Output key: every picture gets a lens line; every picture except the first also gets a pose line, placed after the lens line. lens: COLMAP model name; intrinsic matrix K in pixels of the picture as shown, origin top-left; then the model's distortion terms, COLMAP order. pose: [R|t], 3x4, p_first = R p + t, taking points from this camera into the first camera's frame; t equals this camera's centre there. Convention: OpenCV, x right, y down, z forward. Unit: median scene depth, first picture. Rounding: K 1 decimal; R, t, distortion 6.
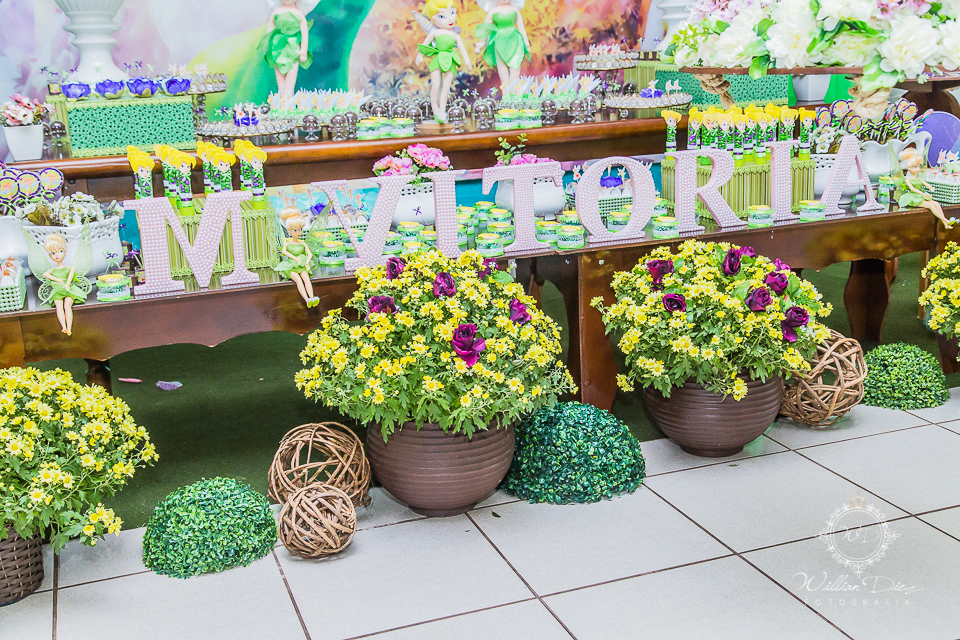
lens RADIAL K [[1121.2, 0, 490.0], [0, 1121.2, 326.4], [0, 0, 1]] dist [0.007578, 0.000000]
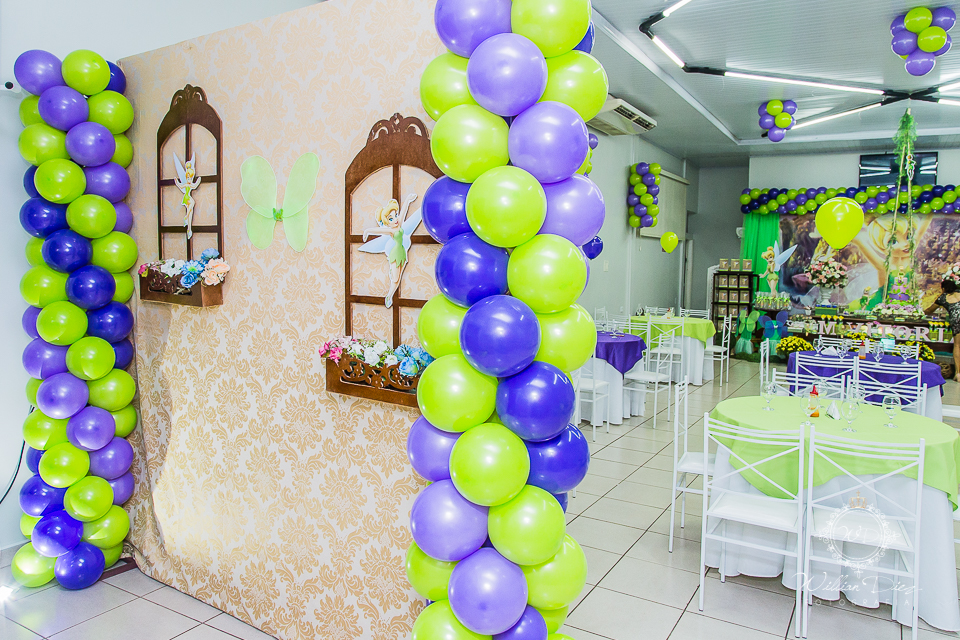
lens RADIAL K [[713.1, 0, 457.2], [0, 713.1, 284.2], [0, 0, 1]] dist [-0.012545, 0.001396]
pose [[0.619153, 0.088552, -0.780261, 1.441949], [-0.251332, 0.963701, -0.090066, 0.529811], [0.743963, 0.251869, 0.618935, -2.936863]]
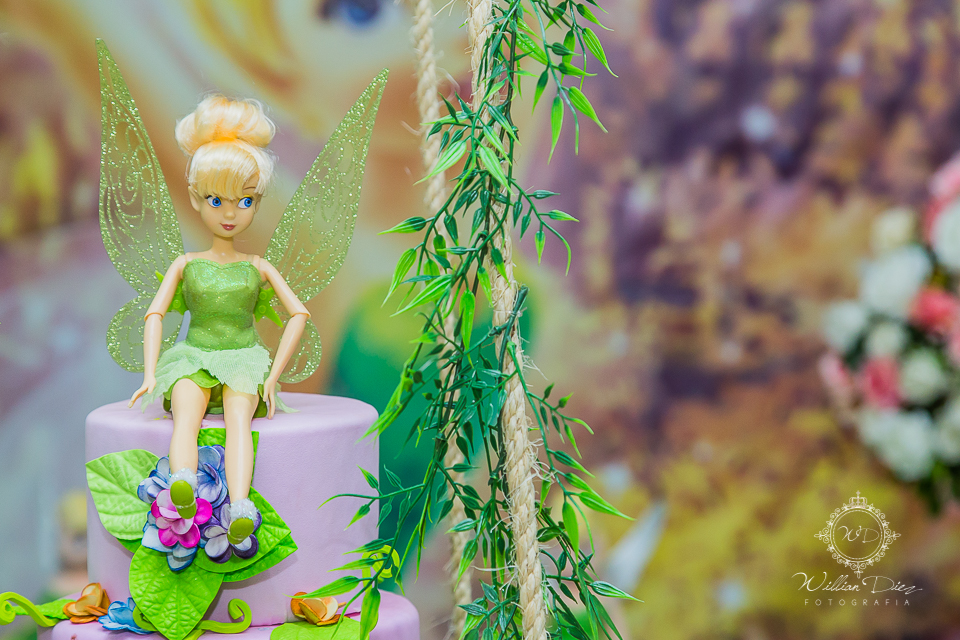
lens RADIAL K [[2512.7, 0, 498.8], [0, 2512.7, 362.5], [0, 0, 1]] dist [0.054480, 0.000000]
pose [[0.937182, 0.040902, -0.346434, 0.377217], [-0.117840, 0.971843, -0.204044, -0.211053], [0.328333, 0.232051, 0.915614, 0.130673]]
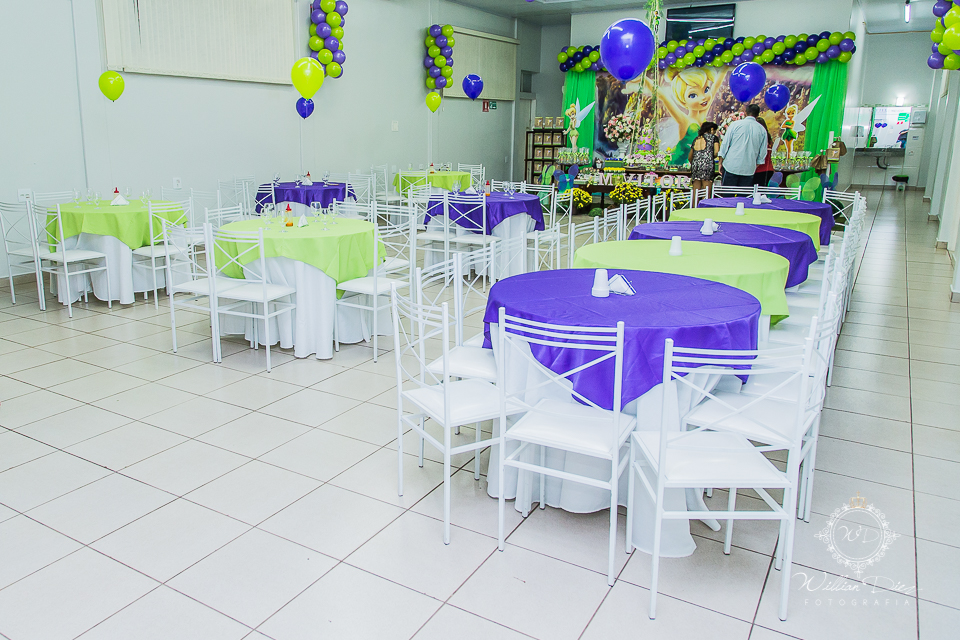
lens RADIAL K [[713.1, 0, 408.7], [0, 713.1, 302.6], [0, 0, 1]] dist [-0.012545, 0.001396]
pose [[0.591529, 0.233042, -0.771871, 2.372652], [-0.228948, 0.966462, 0.116336, 0.396486], [0.773095, 0.107902, 0.625045, -2.475112]]
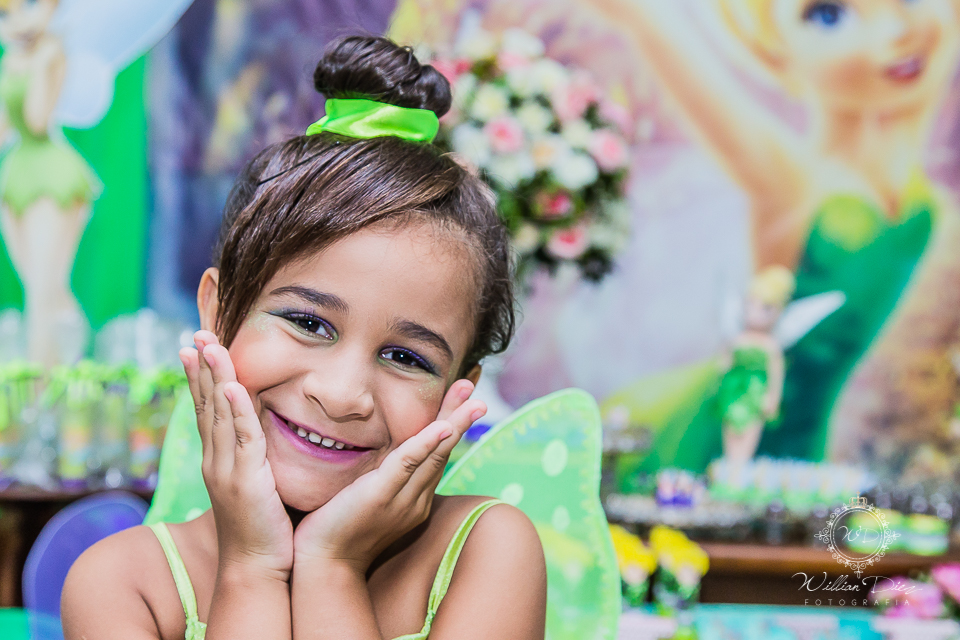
lens RADIAL K [[1529.1, 0, 486.6], [0, 1529.1, 316.0], [0, 0, 1]] dist [0.018952, 0.000000]
pose [[0.943799, 0.059065, -0.325199, -0.040746], [-0.150534, 0.952748, -0.263840, -0.035976], [0.294249, 0.297966, 0.908094, 0.139814]]
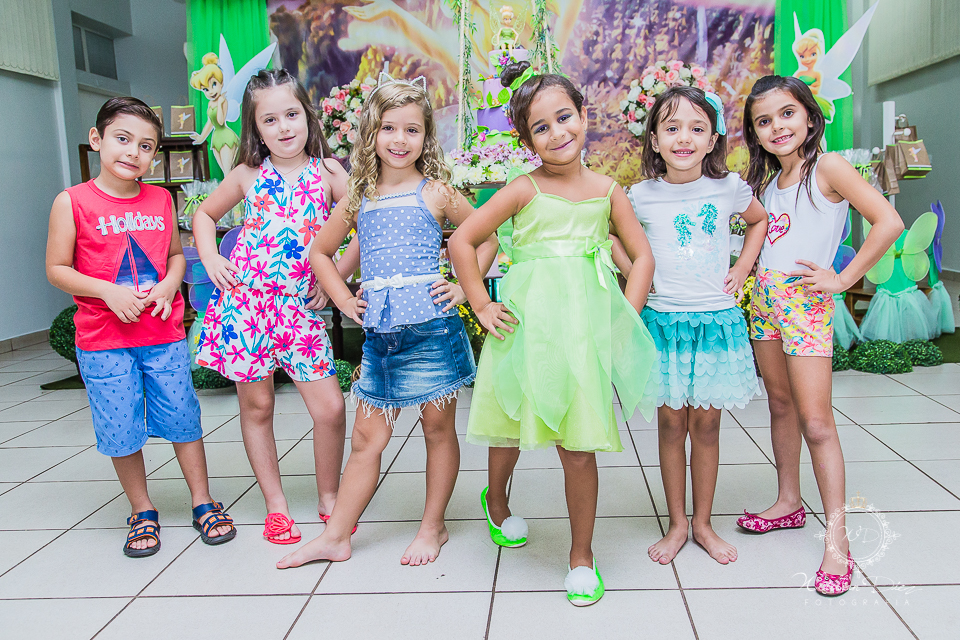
lens RADIAL K [[819.4, 0, 505.8], [0, 819.4, 298.0], [0, 0, 1]] dist [-0.008098, 0.010366]
pose [[0.916235, 0.045875, -0.398006, 0.597336], [-0.096215, 0.989545, -0.107436, 0.121733], [0.388916, 0.136731, 0.911070, -0.365068]]
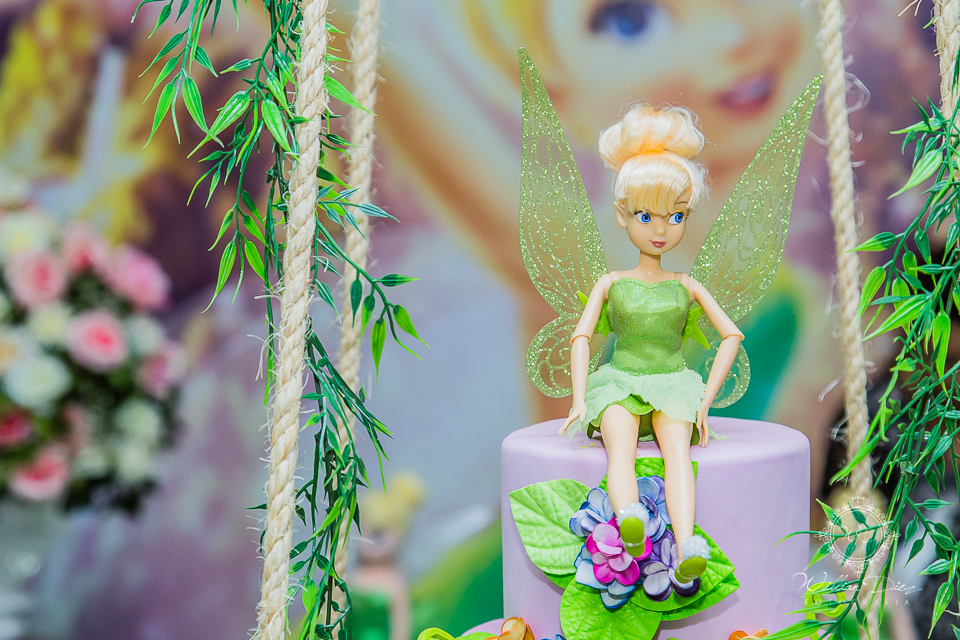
lens RADIAL K [[2343.3, 0, 404.7], [0, 2343.3, 380.9], [0, 0, 1]] dist [-0.043383, 0.000000]
pose [[0.886022, 0.042760, -0.461668, 0.325902], [-0.139421, 0.974224, -0.177341, -0.220906], [0.442185, 0.221494, 0.869145, 0.159864]]
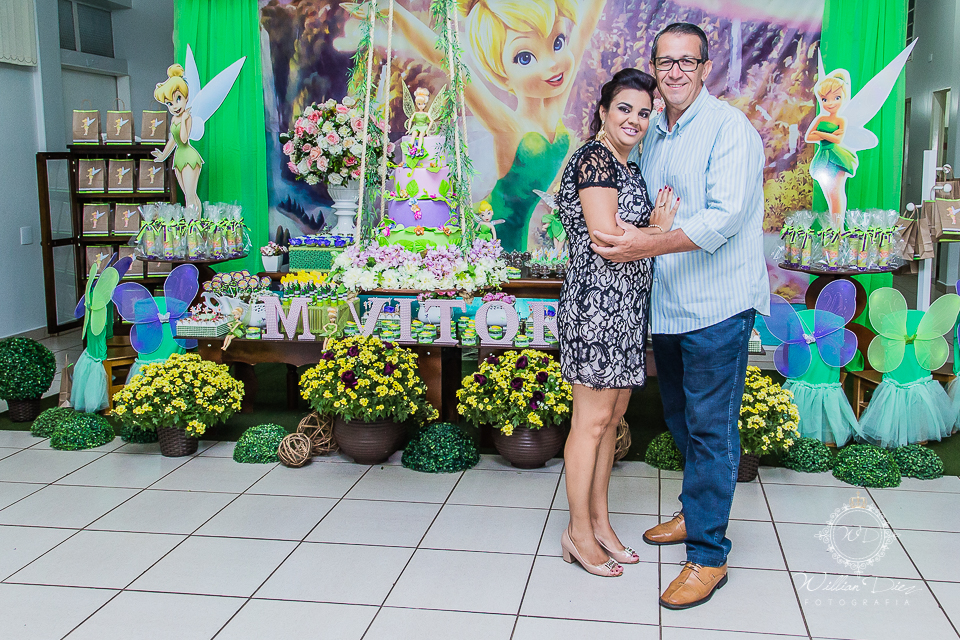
lens RADIAL K [[921.5, 0, 531.0], [0, 921.5, 278.1], [0, 0, 1]] dist [0.028413, 0.000000]
pose [[0.881693, 0.103893, -0.460244, 0.786709], [-0.157466, 0.984322, -0.079463, -0.065355], [0.444773, 0.142535, 0.884229, -0.330843]]
